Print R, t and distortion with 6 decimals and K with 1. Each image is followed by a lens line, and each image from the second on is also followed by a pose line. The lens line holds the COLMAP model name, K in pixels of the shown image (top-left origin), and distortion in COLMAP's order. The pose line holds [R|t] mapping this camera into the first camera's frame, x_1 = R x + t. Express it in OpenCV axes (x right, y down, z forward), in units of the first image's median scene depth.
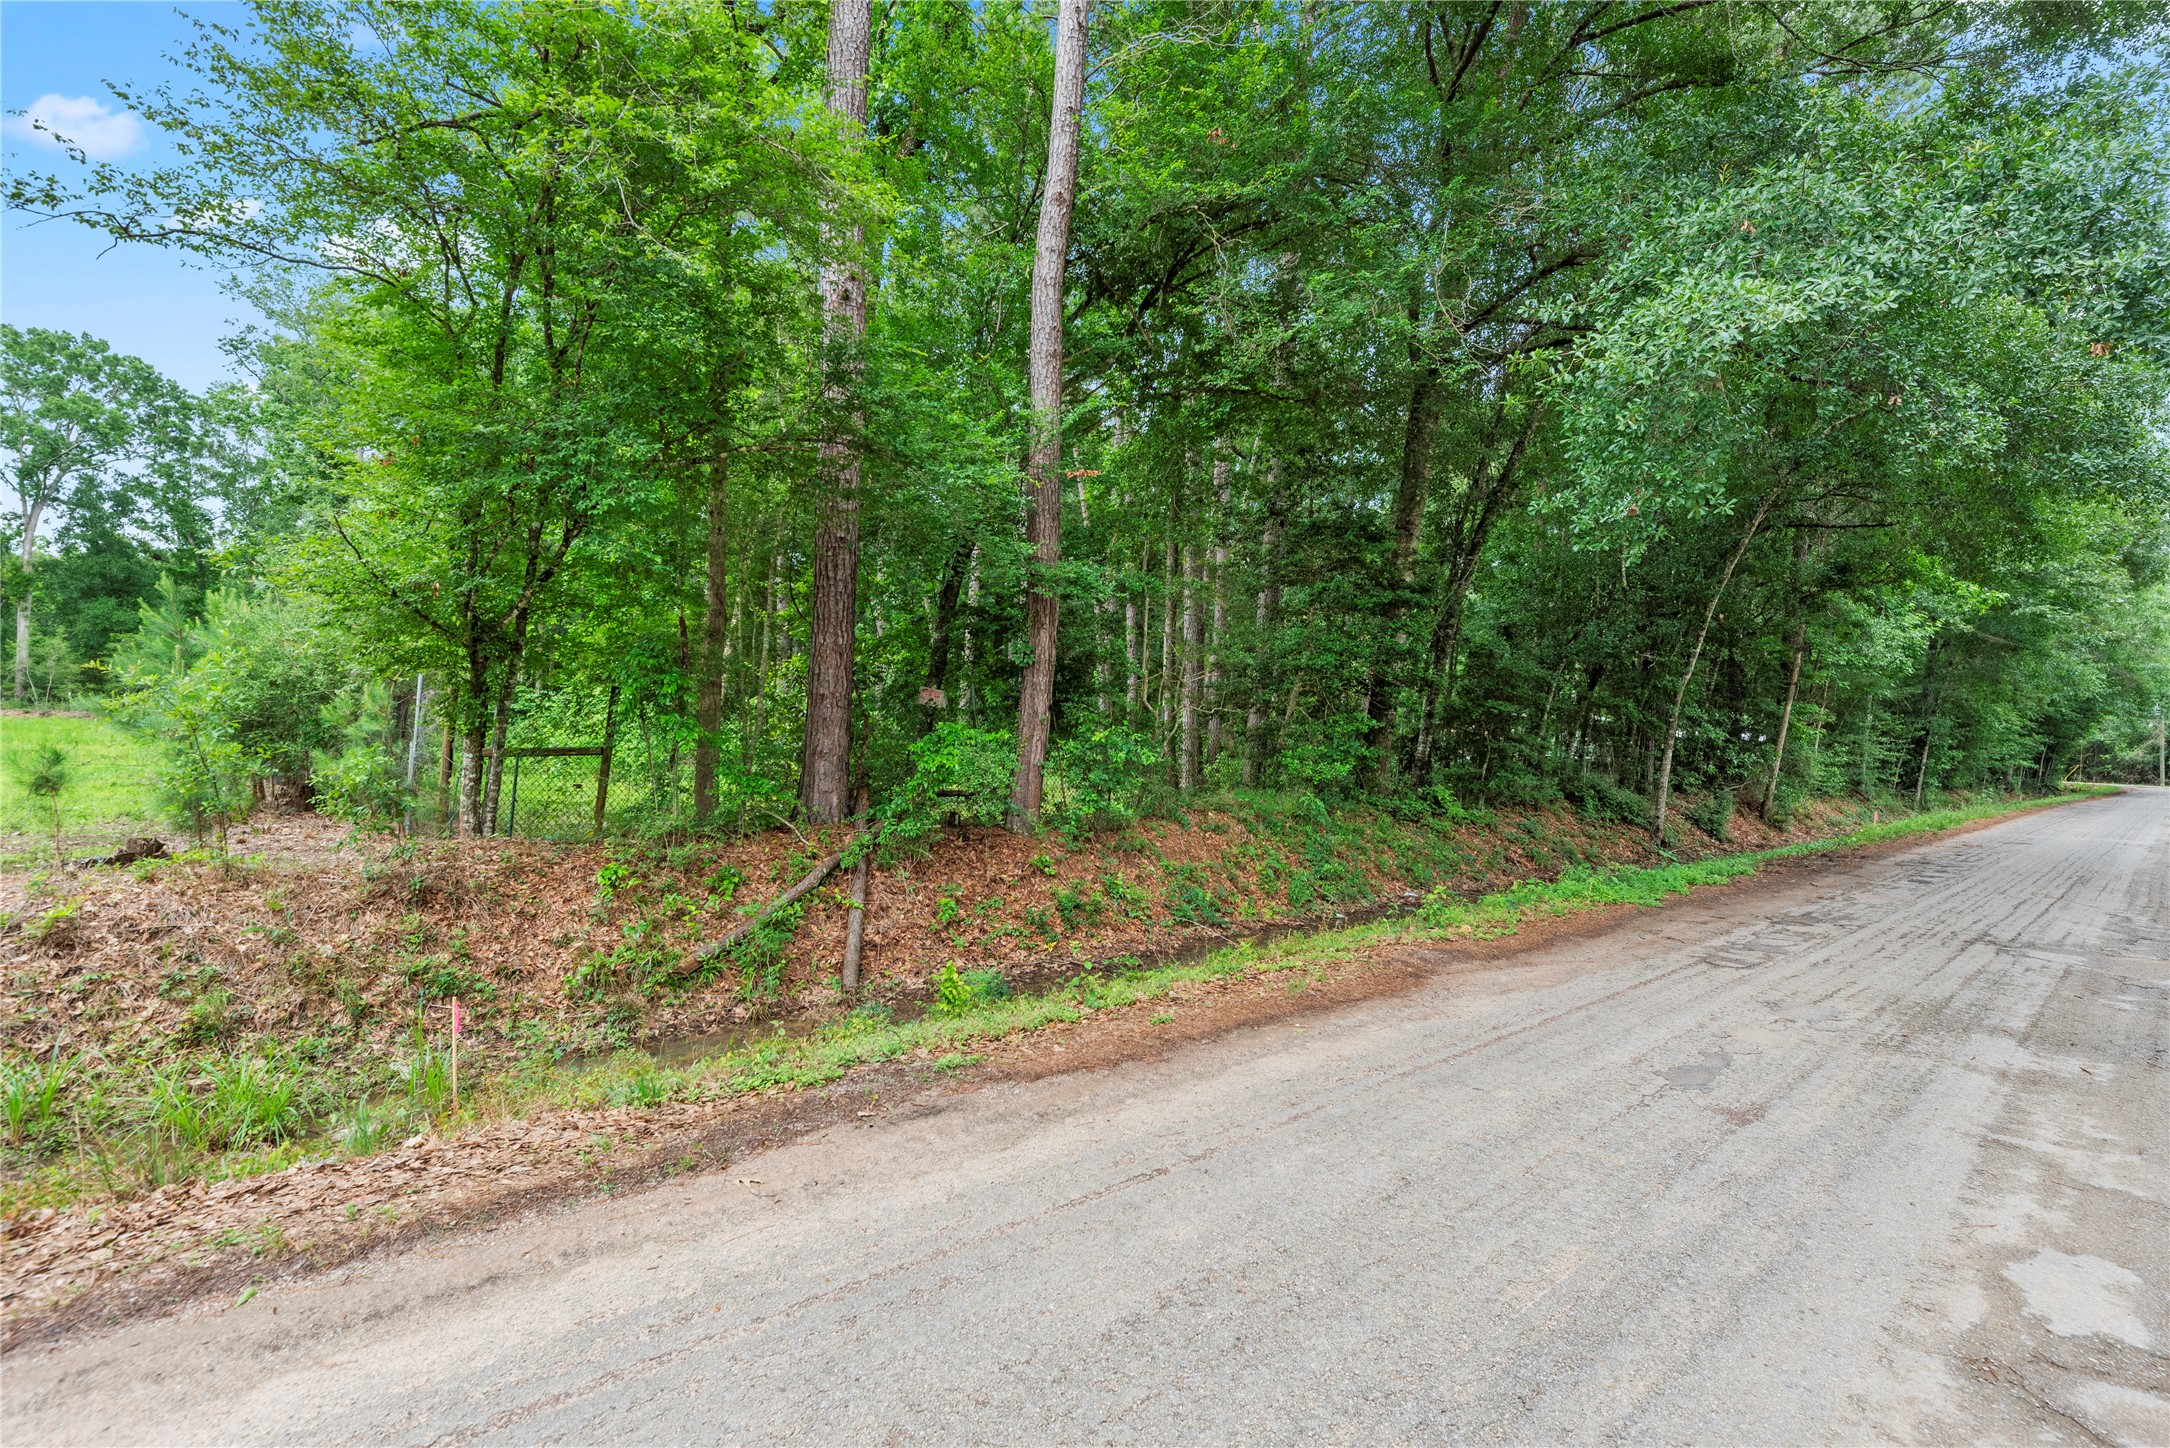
lens RADIAL K [[999.7, 0, 1084.9], [0, 999.7, 733.7], [0, 0, 1]] dist [0.000399, 0.000138]
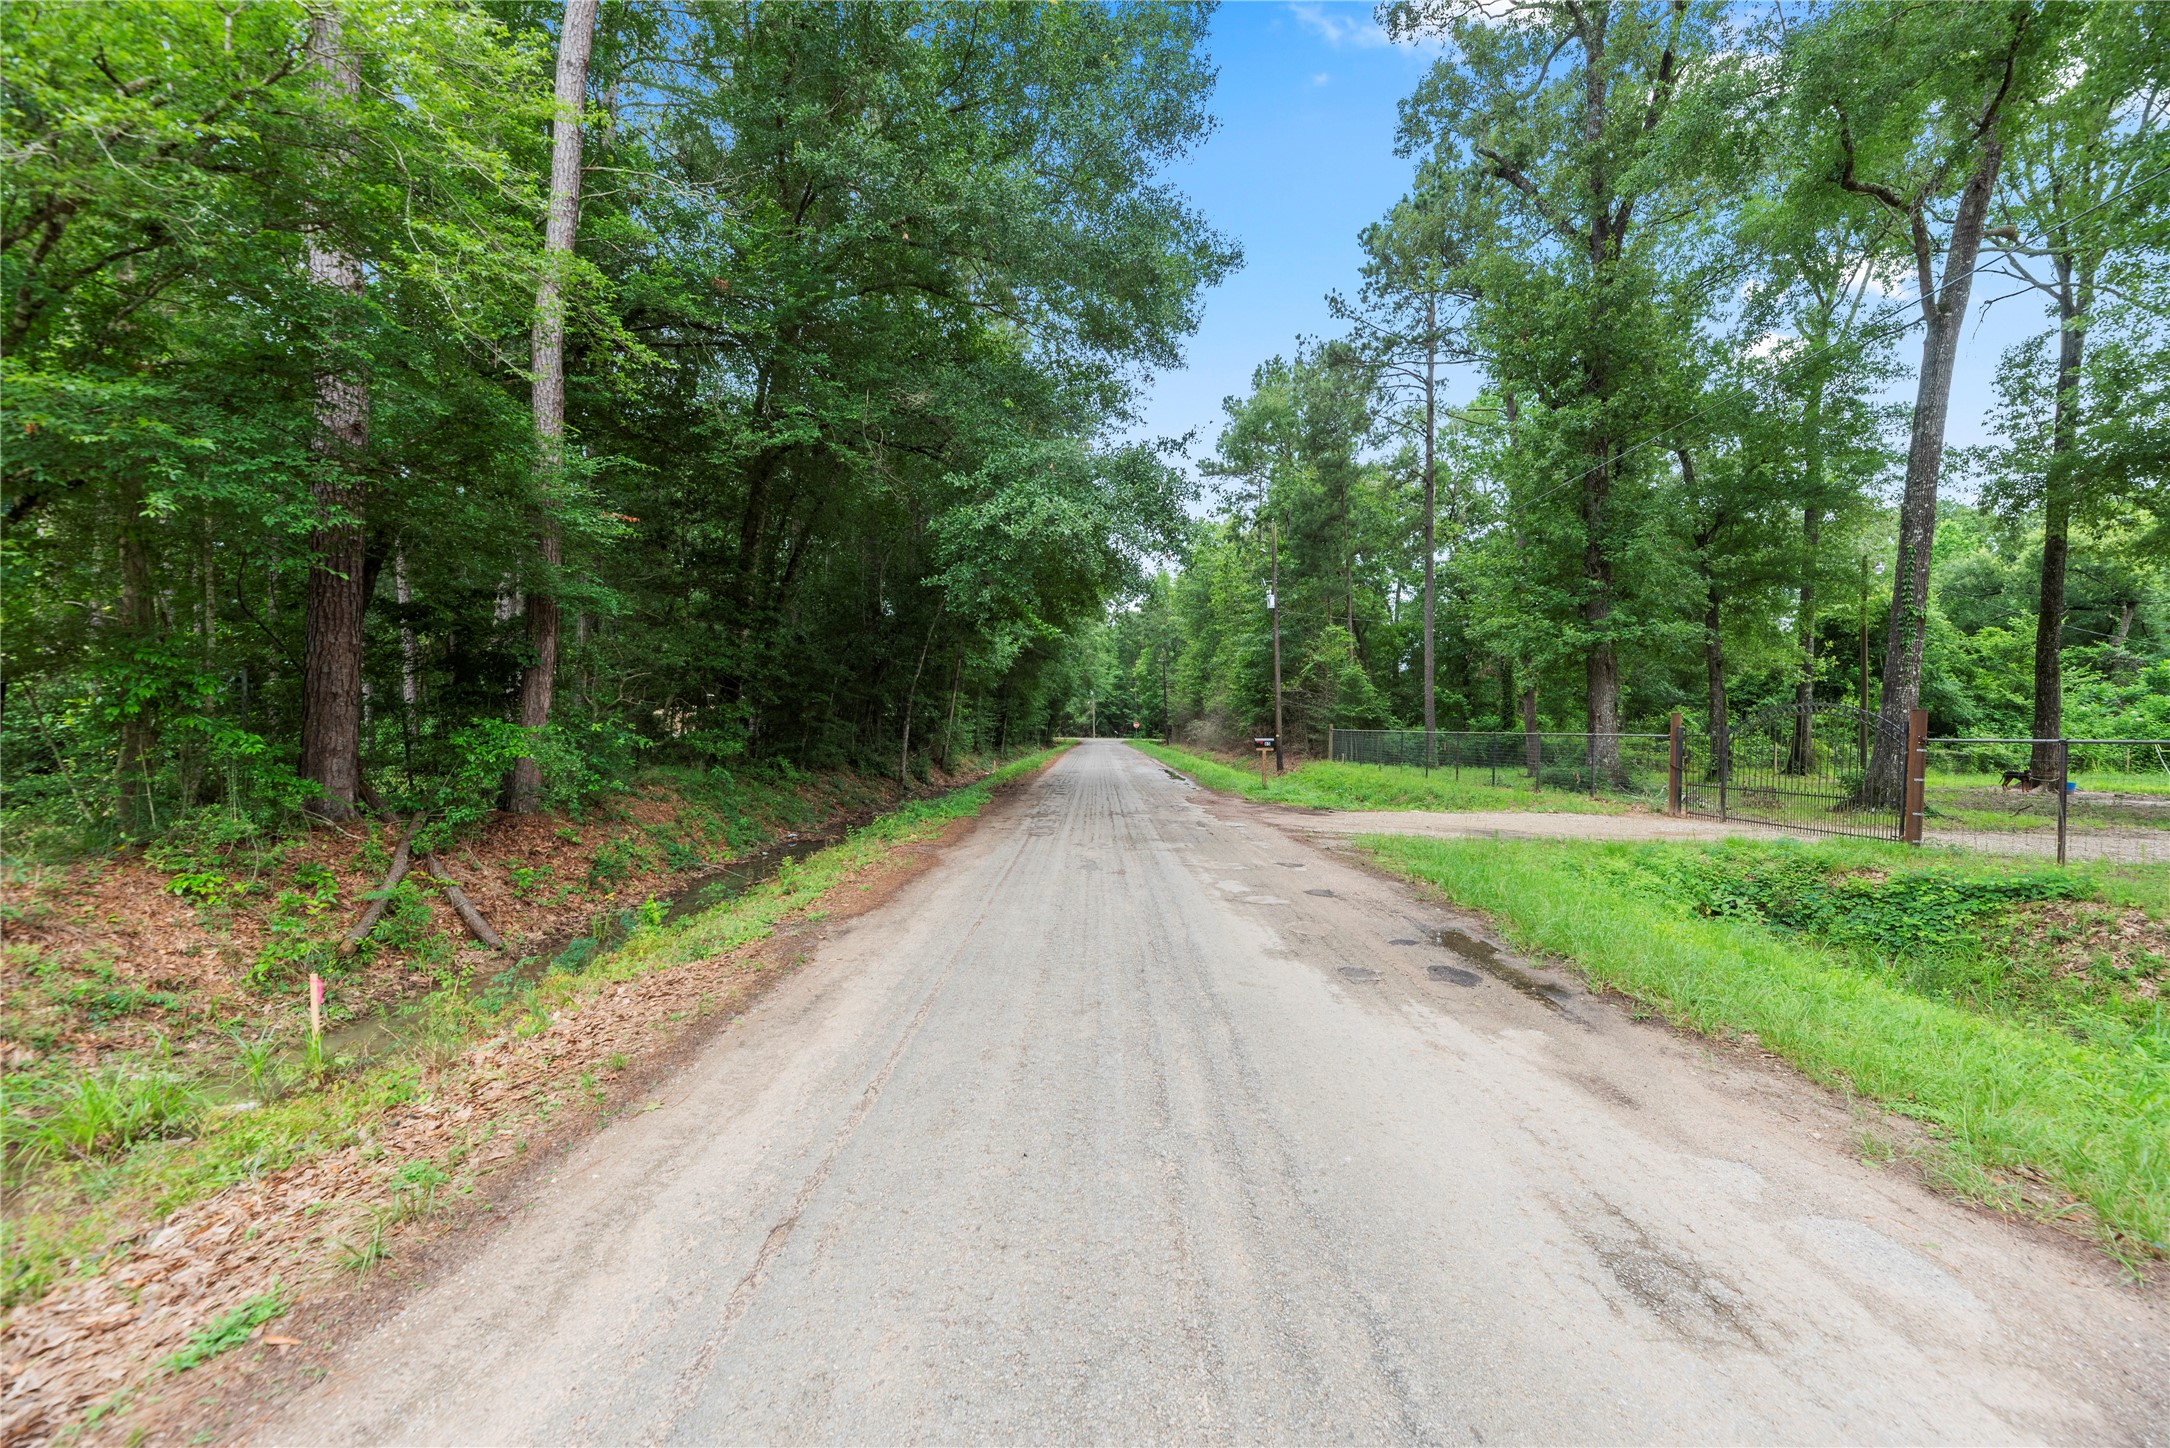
lens RADIAL K [[883.2, 0, 1084.8], [0, 883.2, 715.7], [0, 0, 1]] dist [-0.002469, 0.000028]
pose [[0.683606, -0.018996, 0.729604, -0.138774], [0.017259, 0.999802, 0.009860, -0.004123], [-0.729647, 0.005853, 0.683799, -0.060812]]
